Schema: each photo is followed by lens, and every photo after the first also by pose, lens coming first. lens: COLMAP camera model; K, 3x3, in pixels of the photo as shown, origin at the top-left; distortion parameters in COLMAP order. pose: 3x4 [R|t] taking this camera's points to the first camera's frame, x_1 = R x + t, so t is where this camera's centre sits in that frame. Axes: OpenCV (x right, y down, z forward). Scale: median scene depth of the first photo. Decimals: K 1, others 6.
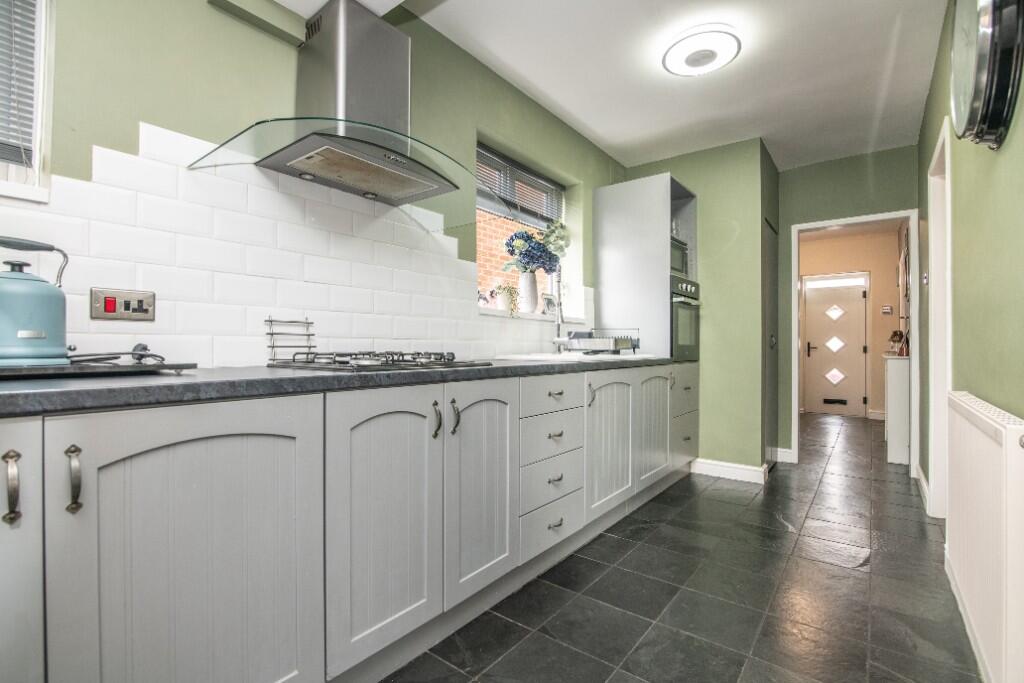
lens RADIAL K [[475.9, 0, 512.0], [0, 475.9, 341.5], [0, 0, 1]] dist [-0.027214, 0.000020]
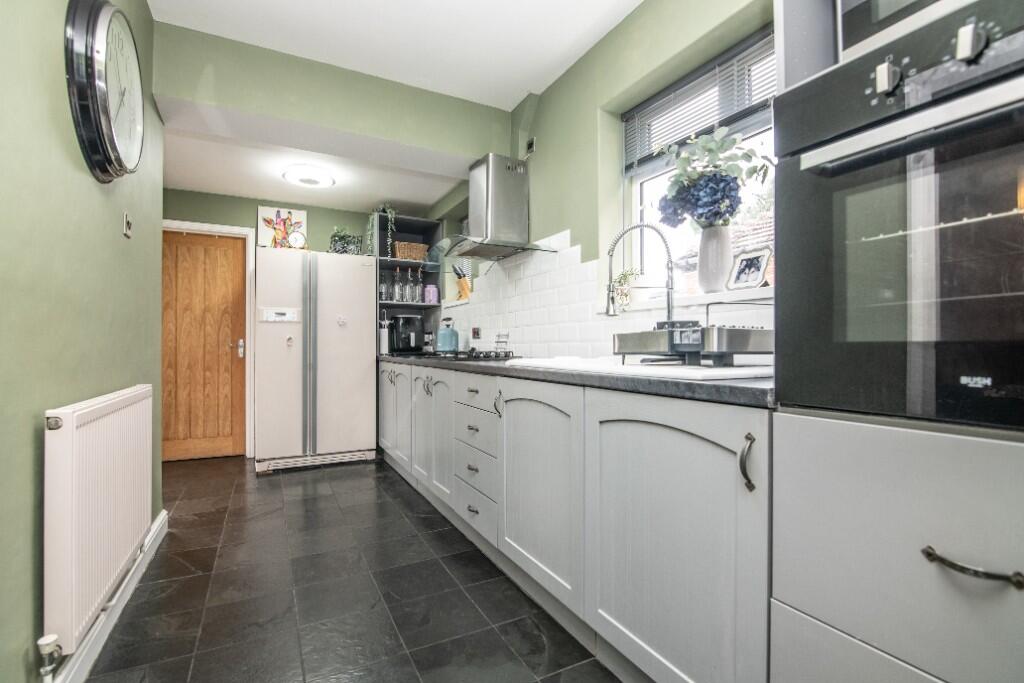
lens RADIAL K [[475.9, 0, 512.0], [0, 475.9, 341.5], [0, 0, 1]] dist [-0.027214, 0.000020]
pose [[-0.422080, -0.016665, -0.906406, 0.898424], [0.005594, 0.999764, -0.020987, 0.017837], [0.906541, -0.013928, -0.421887, 1.314984]]
